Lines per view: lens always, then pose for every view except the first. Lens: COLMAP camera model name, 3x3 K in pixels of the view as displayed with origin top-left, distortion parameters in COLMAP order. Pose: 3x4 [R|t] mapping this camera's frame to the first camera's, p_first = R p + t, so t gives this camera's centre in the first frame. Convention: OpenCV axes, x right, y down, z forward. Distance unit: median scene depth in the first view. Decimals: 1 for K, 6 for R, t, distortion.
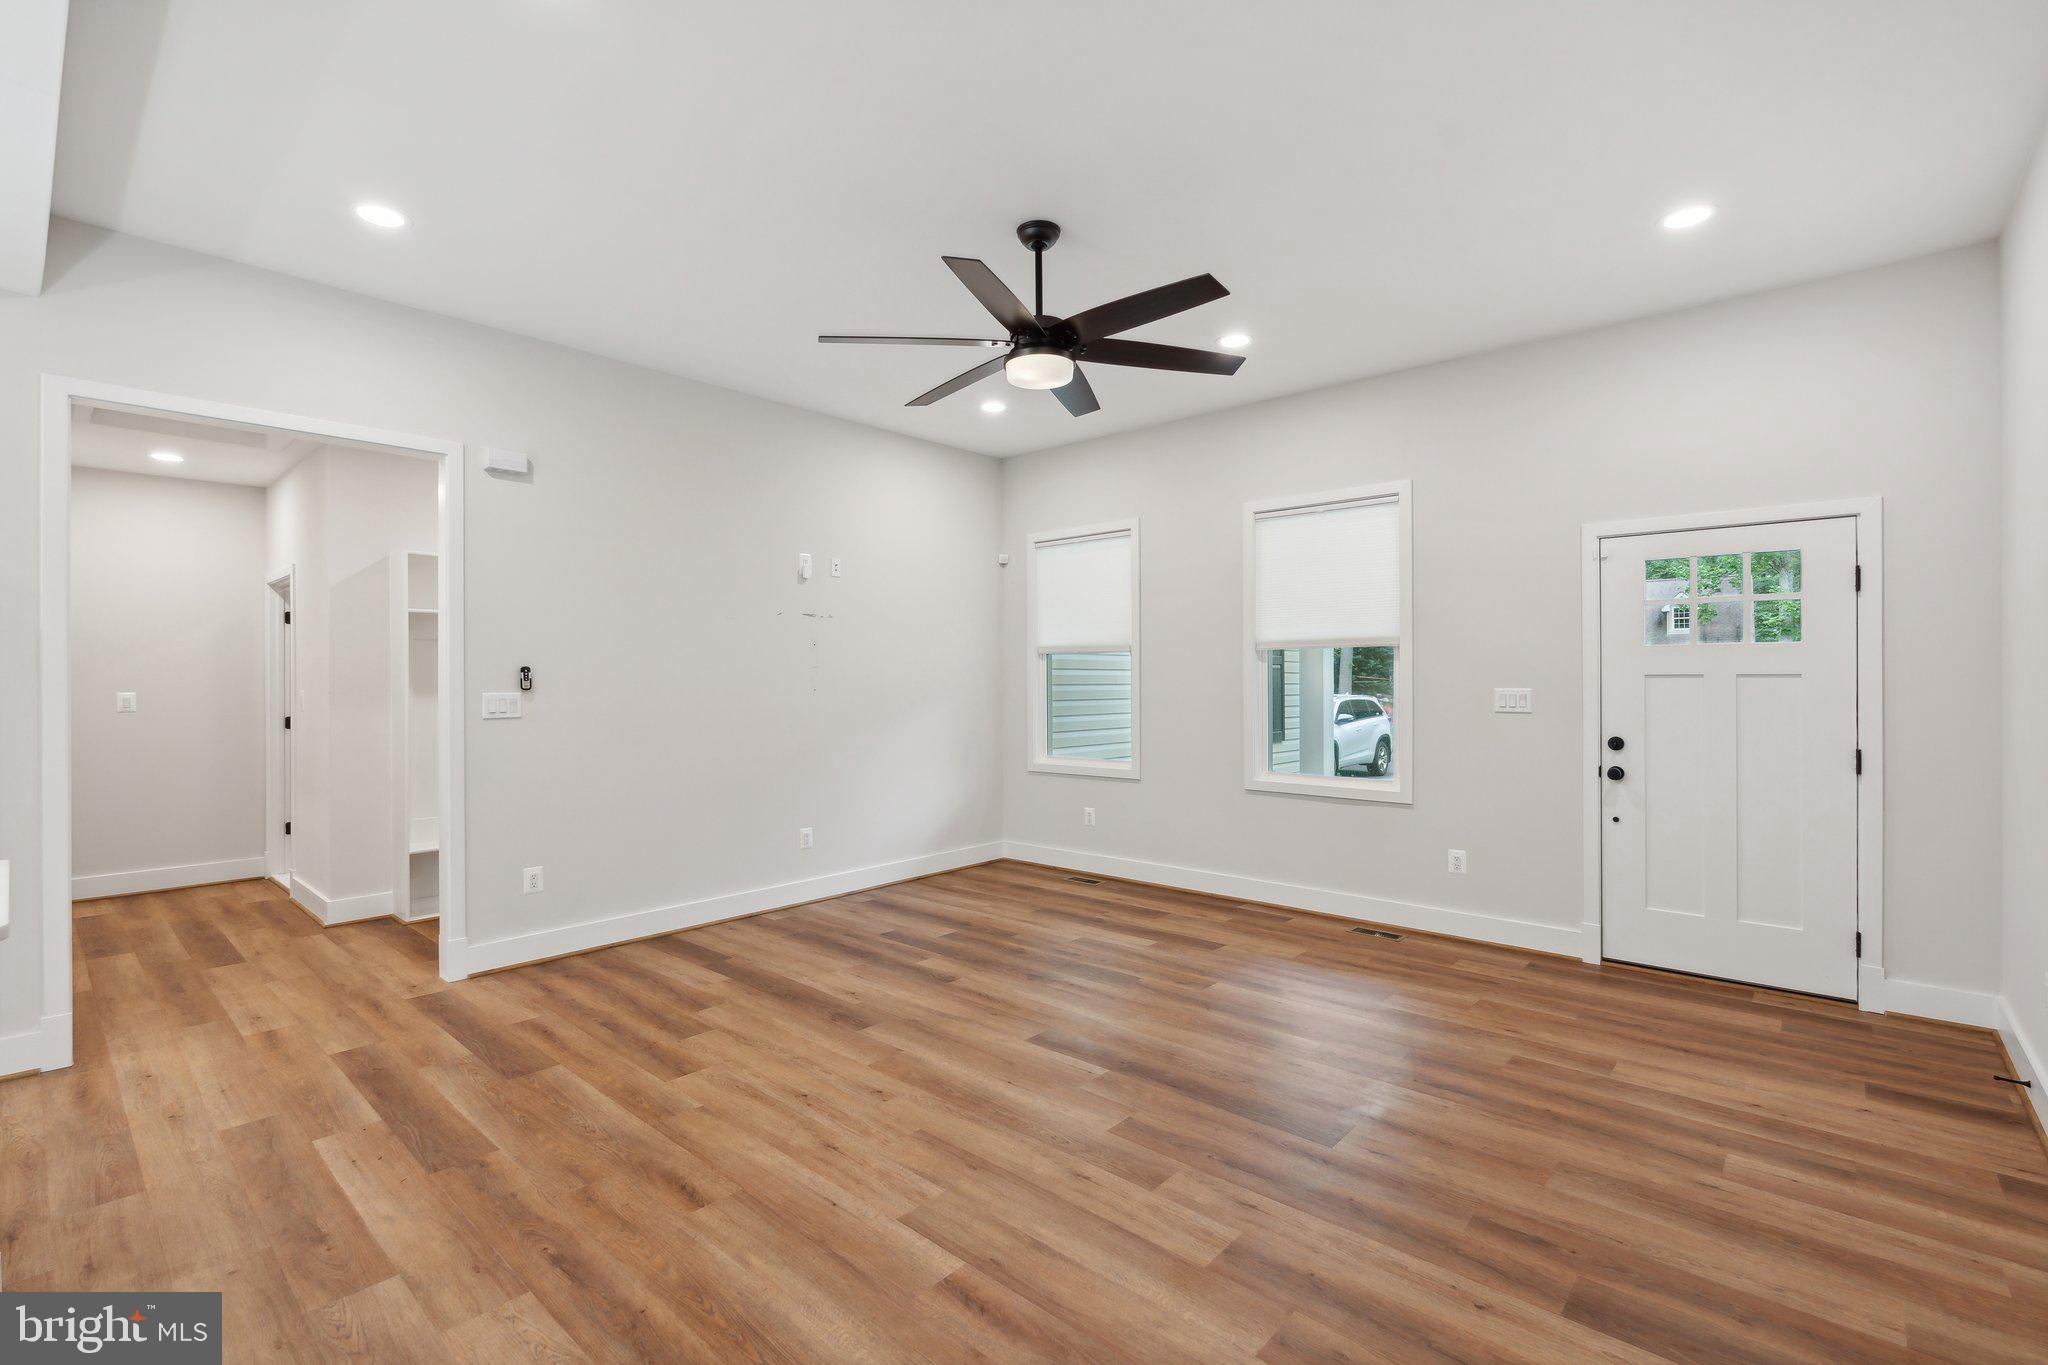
lens RADIAL K [[914.1, 0, 1023.1], [0, 914.1, 676.7], [0, 0, 1]] dist [-0.006415, 0.001349]
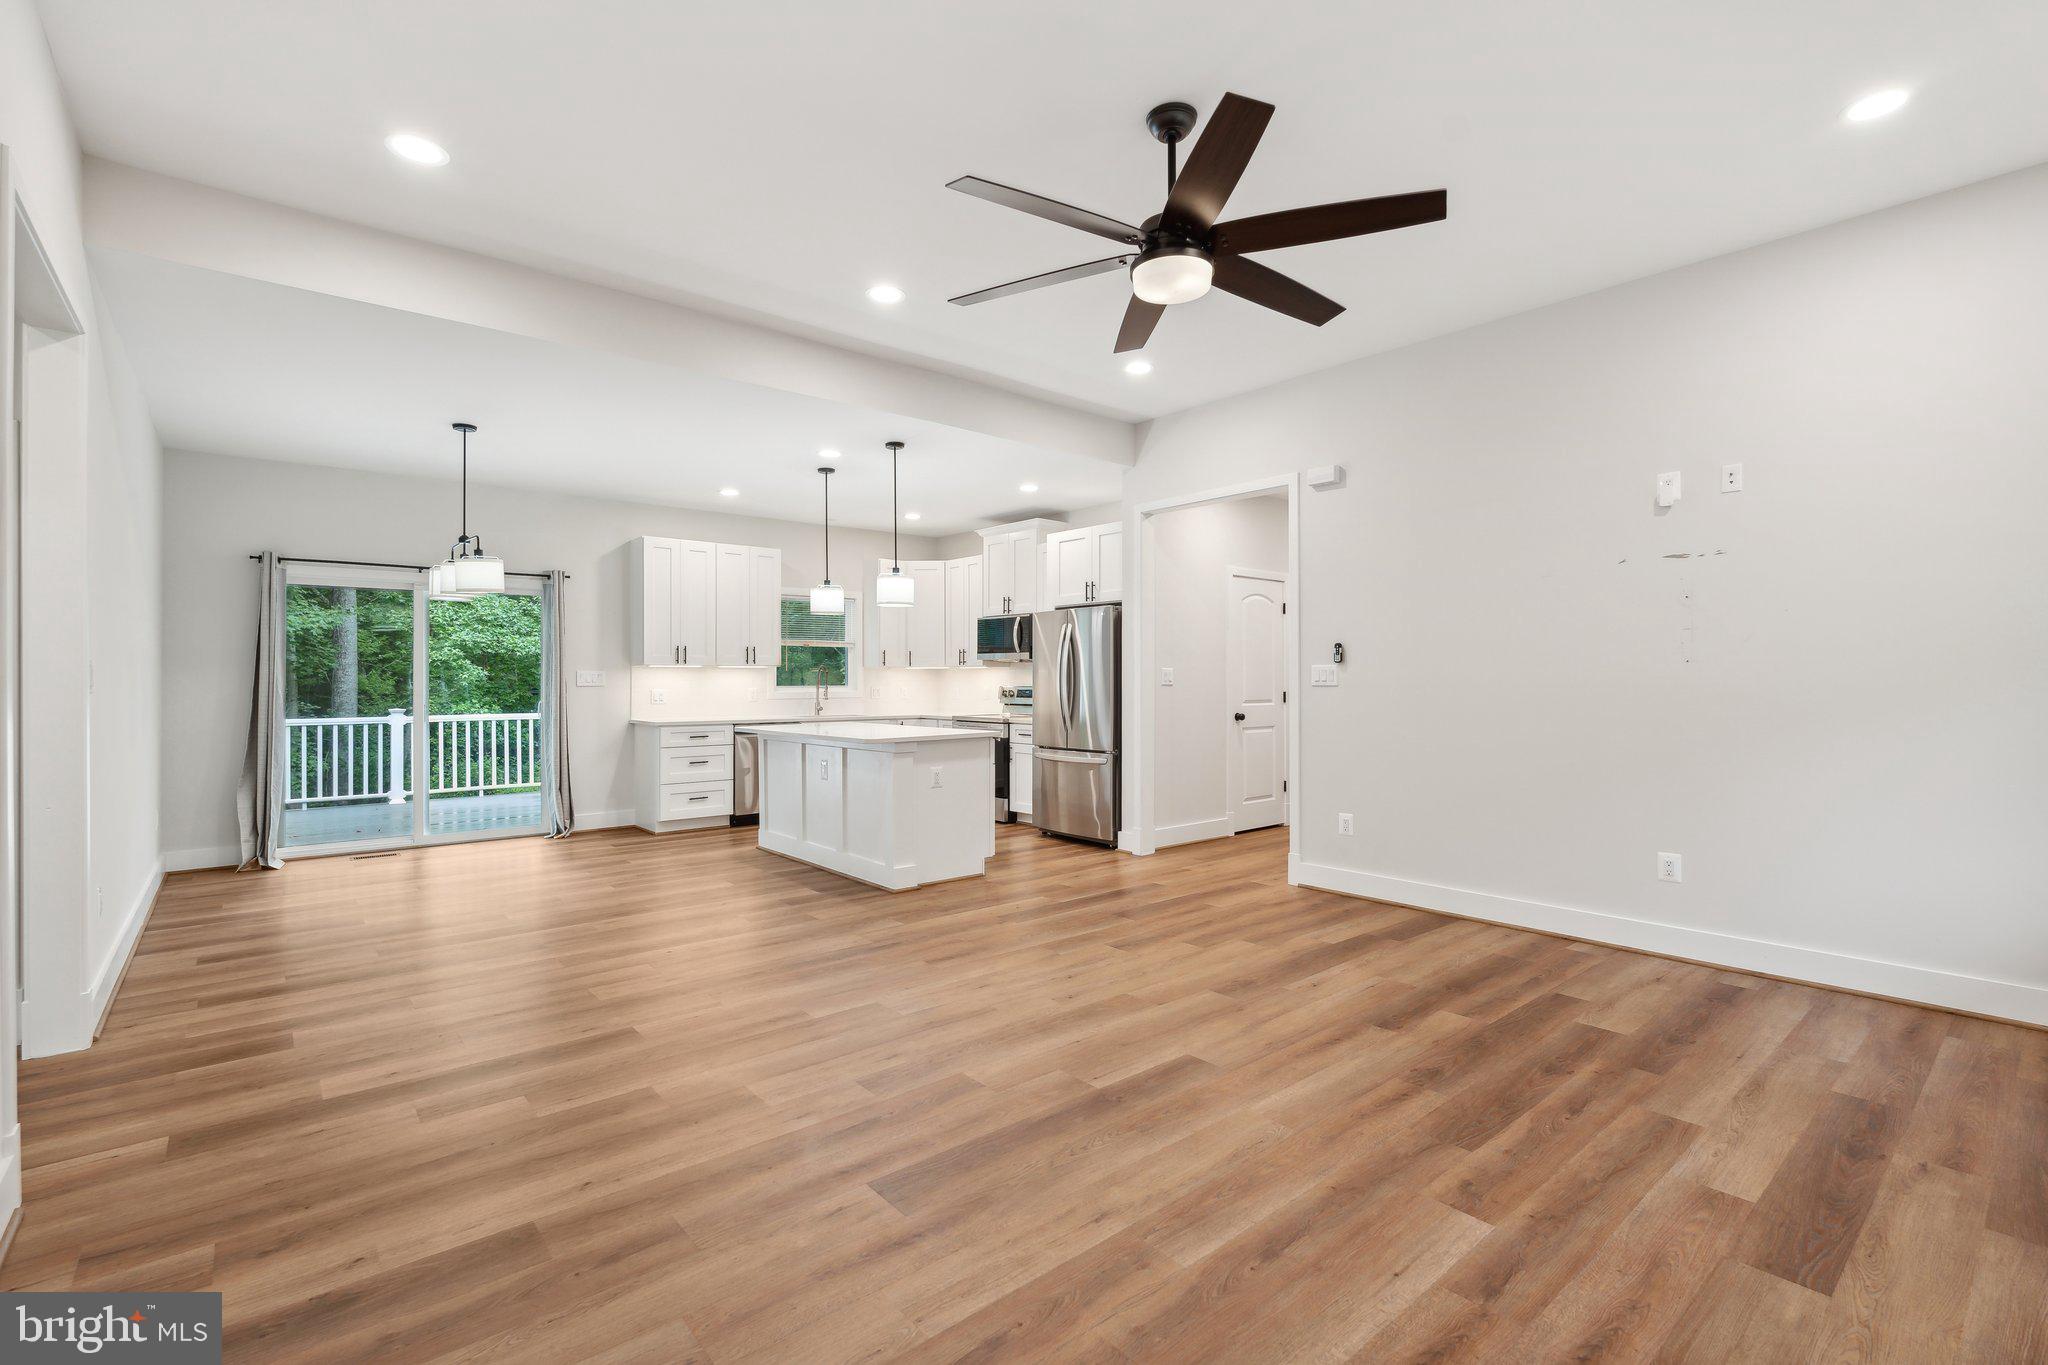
lens RADIAL K [[914.1, 0, 1026.9], [0, 914.1, 679.3], [0, 0, 1]] dist [-0.006415, 0.001349]
pose [[-0.135963, 0.003322, -0.990708, 0.785625], [0.005305, 0.999982, 0.002625, 0.035060], [0.990700, -0.004899, -0.135979, 0.864181]]
